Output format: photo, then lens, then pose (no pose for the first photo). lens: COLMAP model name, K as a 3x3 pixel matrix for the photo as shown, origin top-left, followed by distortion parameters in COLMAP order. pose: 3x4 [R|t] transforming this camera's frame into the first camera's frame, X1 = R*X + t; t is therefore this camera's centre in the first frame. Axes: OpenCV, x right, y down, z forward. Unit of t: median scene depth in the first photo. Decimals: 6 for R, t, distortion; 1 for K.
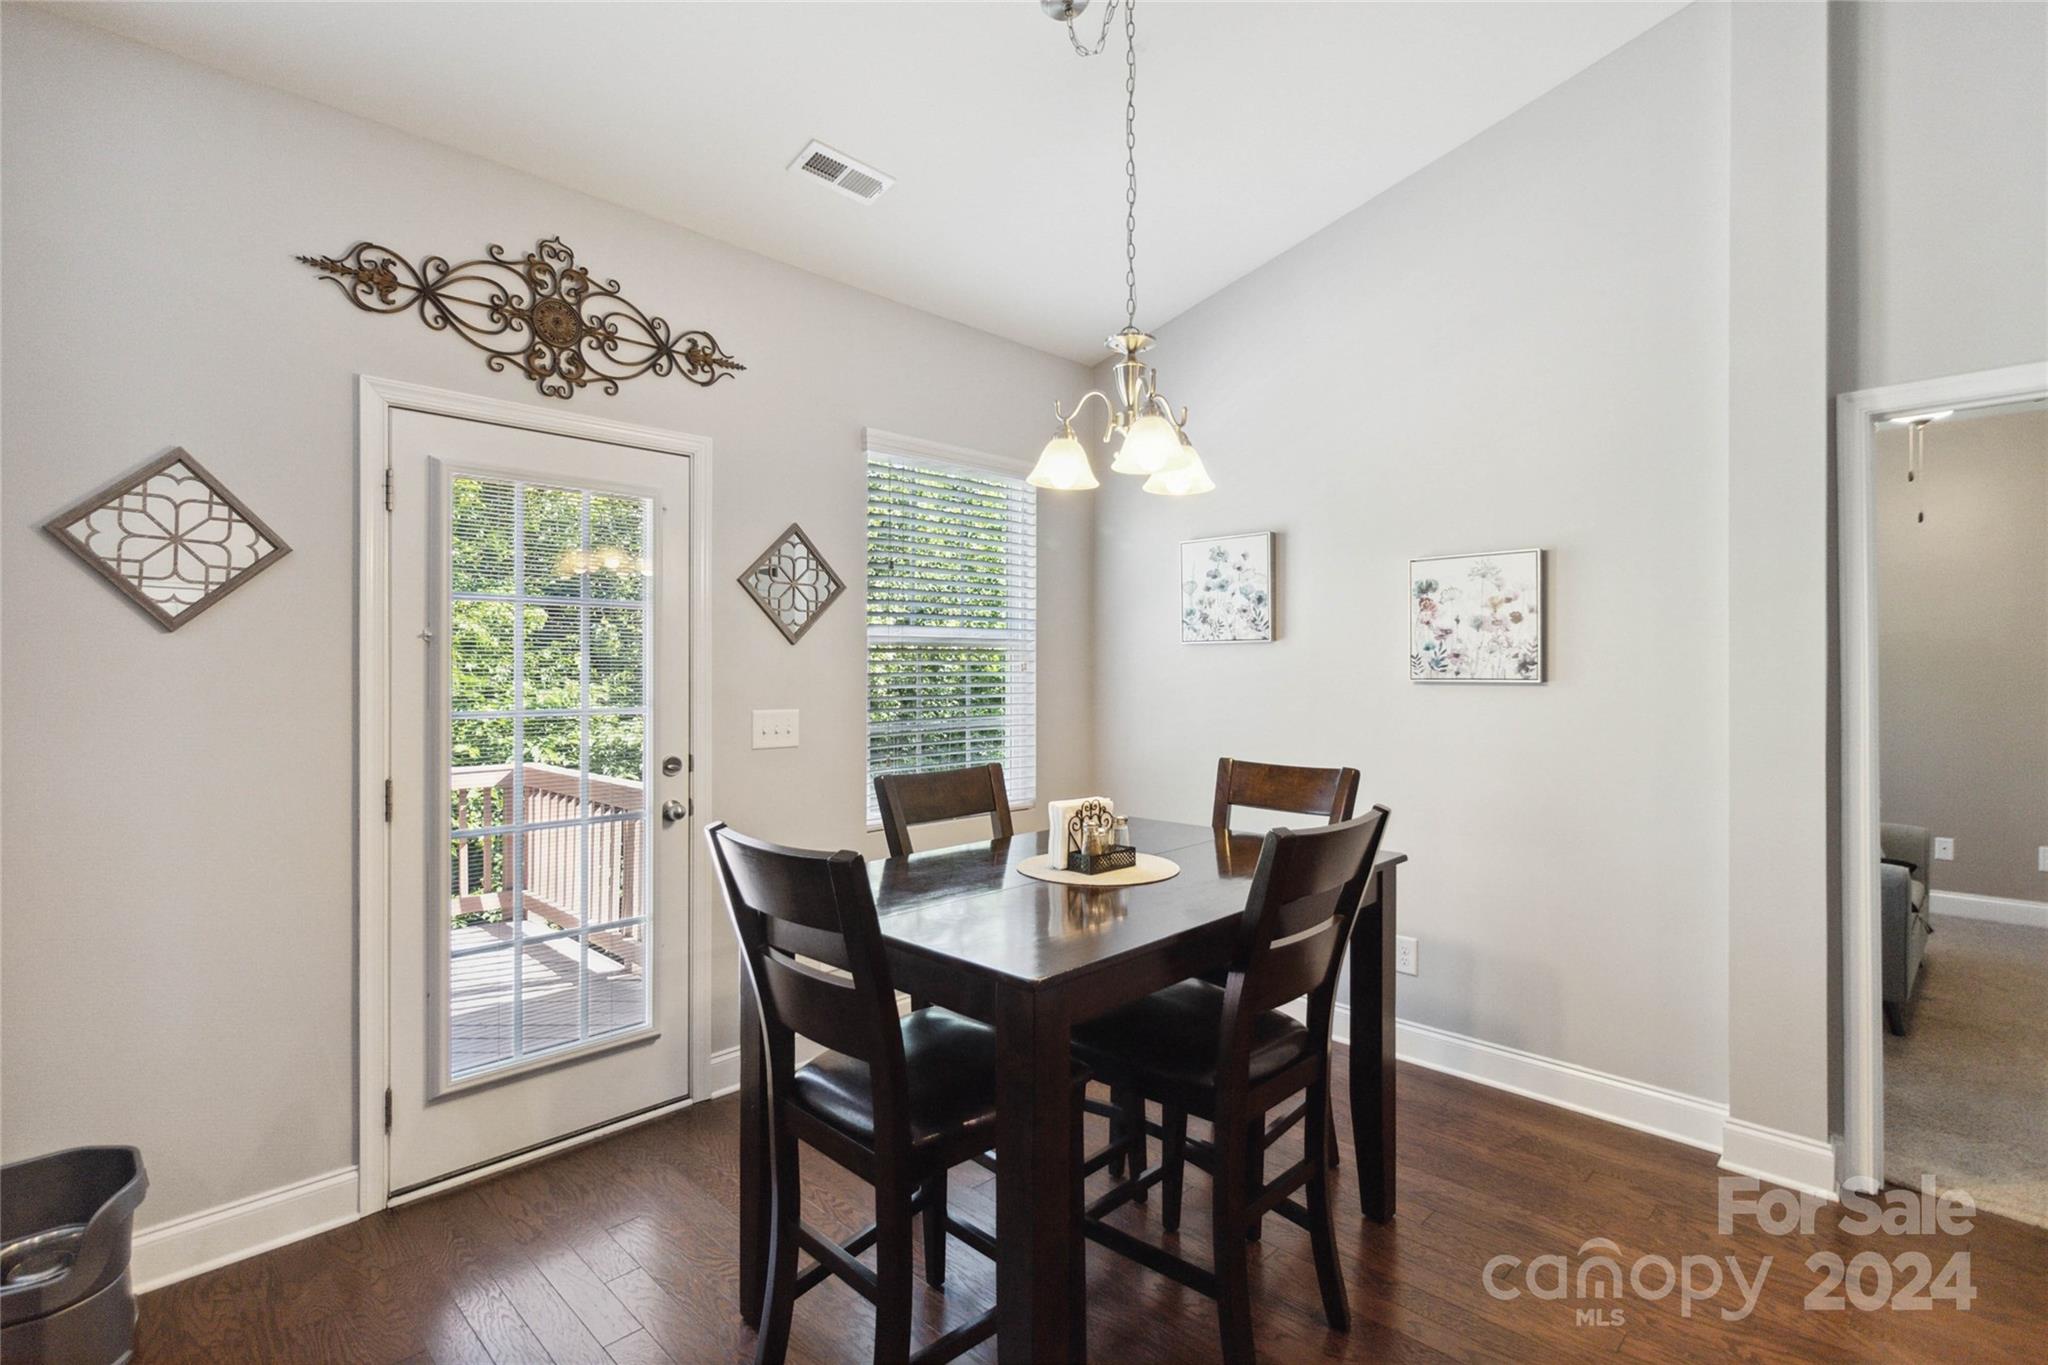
lens RADIAL K [[961.1, 0, 1042.5], [0, 961.1, 661.7], [0, 0, 1]] dist [0.004751, 0.000453]
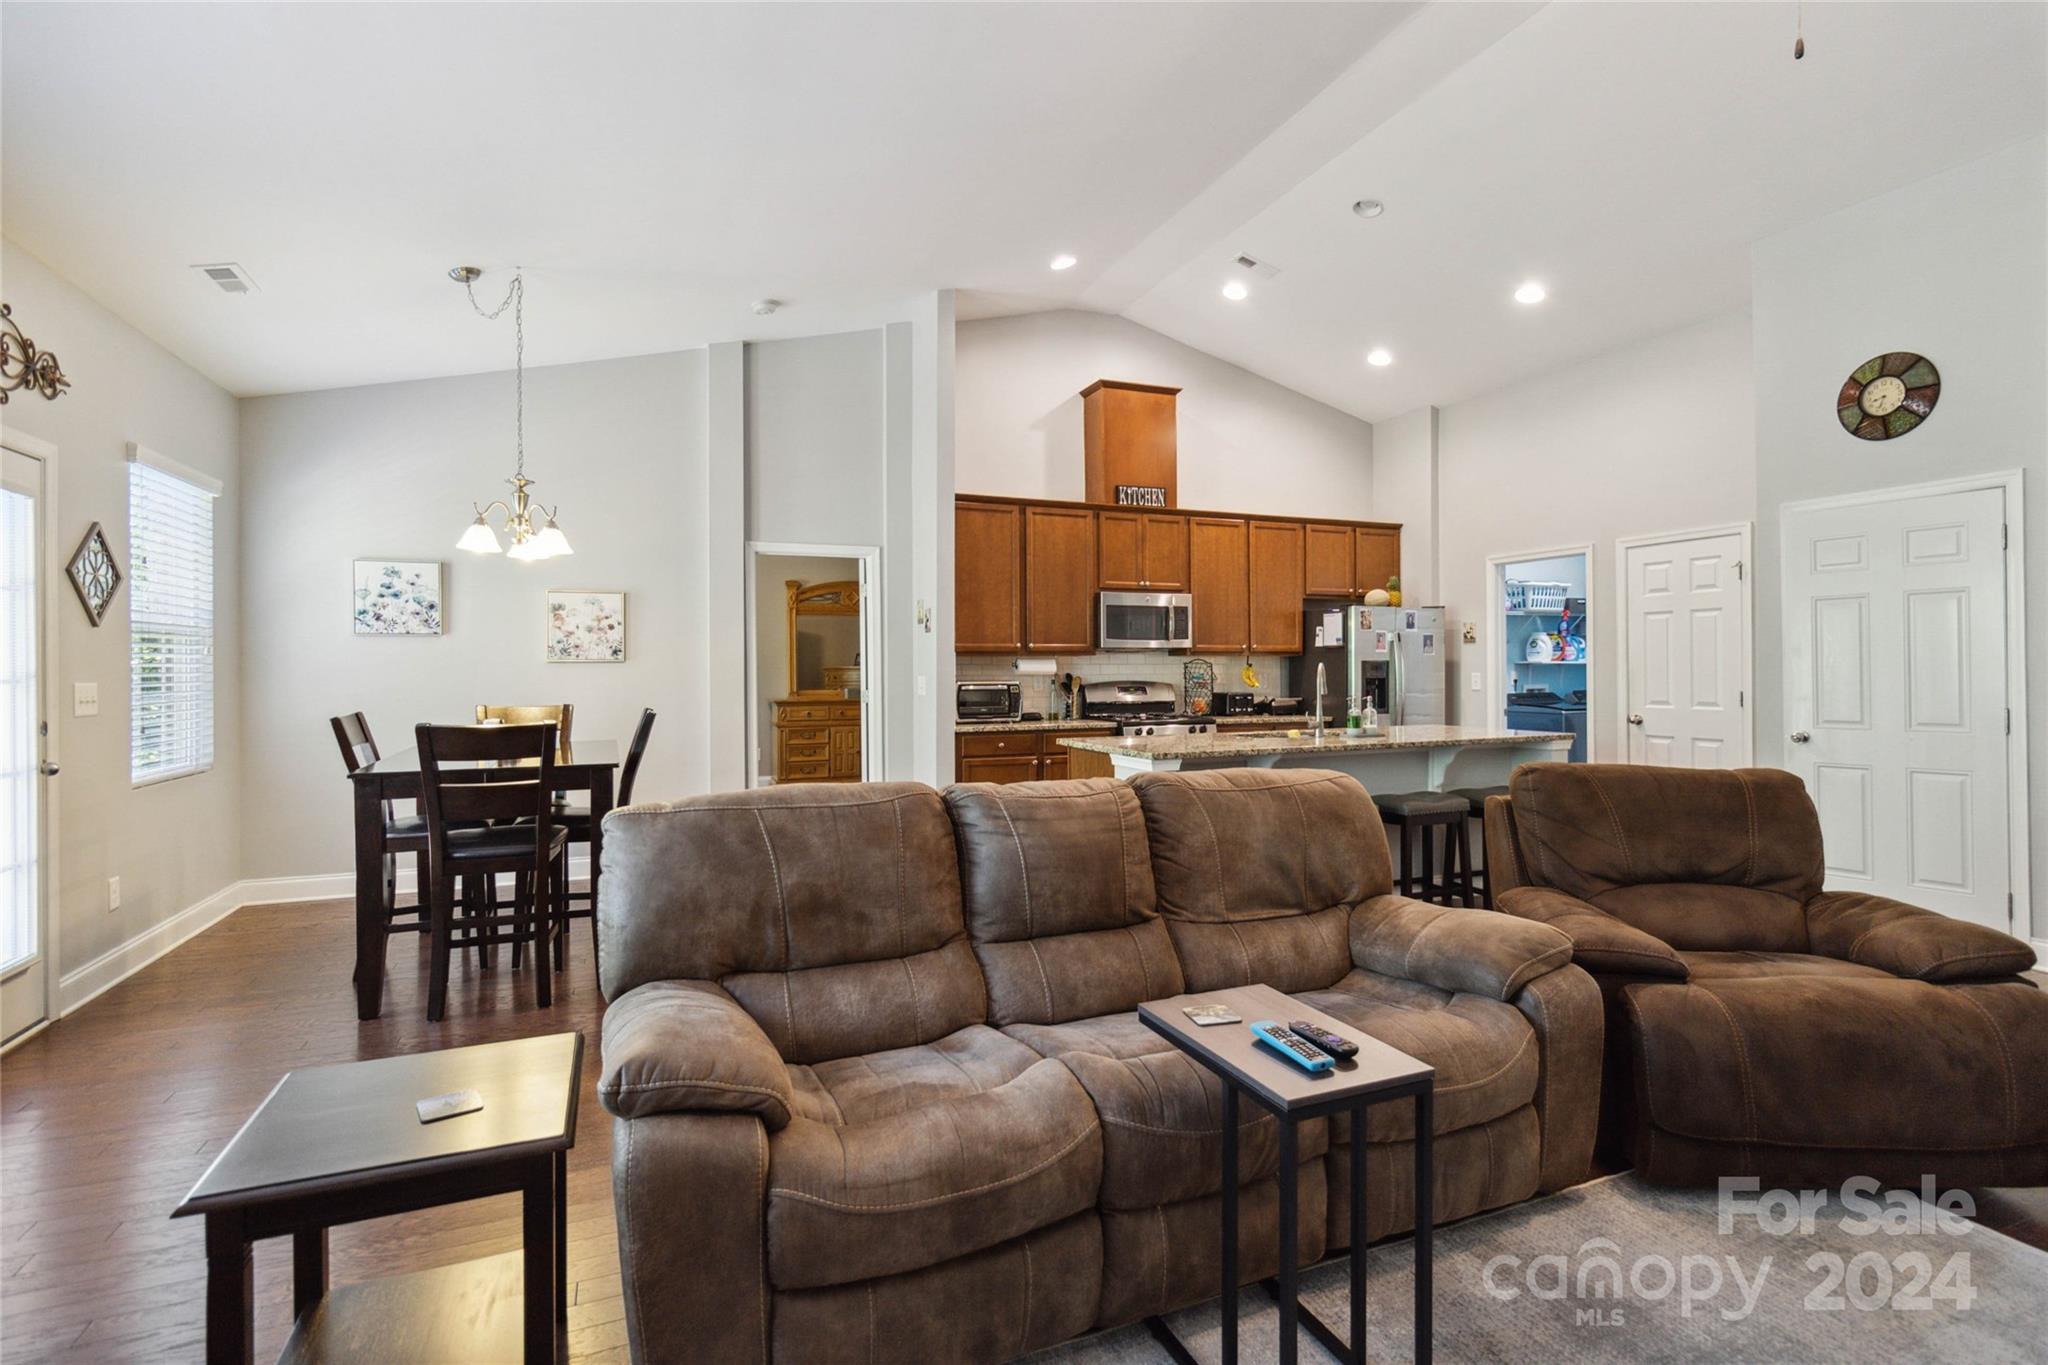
lens RADIAL K [[973.4, 0, 1038.2], [0, 973.4, 668.5], [0, 0, 1]] dist [0.002343, -0.000254]
pose [[0.391496, -0.003620, 0.920173, -1.019646], [-0.002750, 0.999983, 0.005103, 0.025850], [-0.920176, -0.004528, 0.391480, -0.571314]]
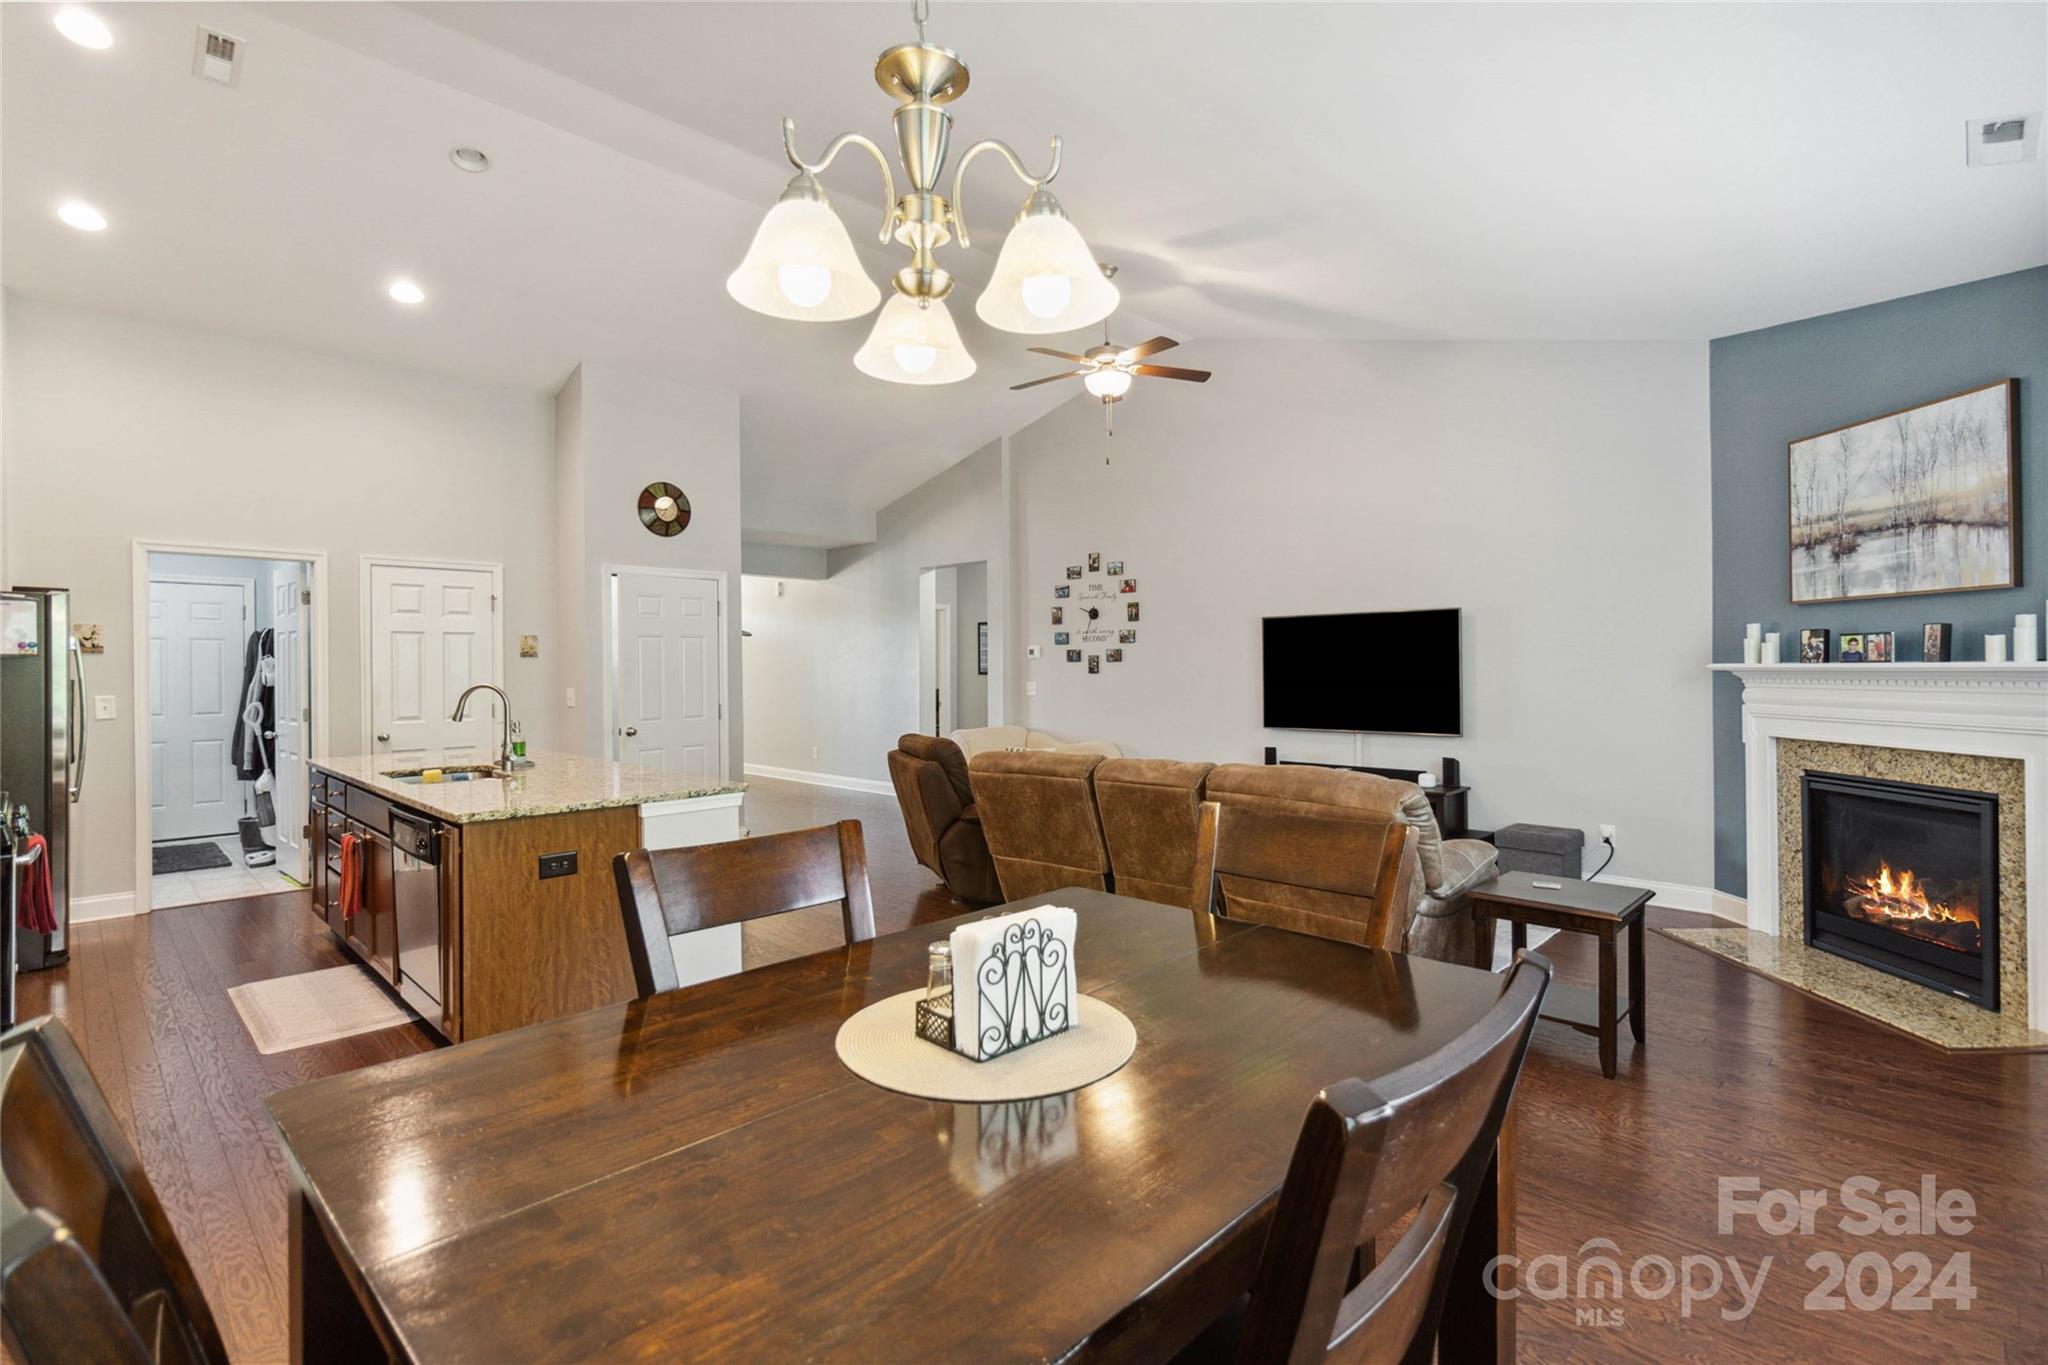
lens RADIAL K [[962.9, 0, 1036.8], [0, 962.9, 673.6], [0, 0, 1]] dist [0.005058, -0.000659]
pose [[-0.999998, 0.001745, 0.000703, 0.020820], [0.001744, 0.999997, -0.001571, 0.011608], [-0.000706, -0.001570, -0.999999, 1.204909]]
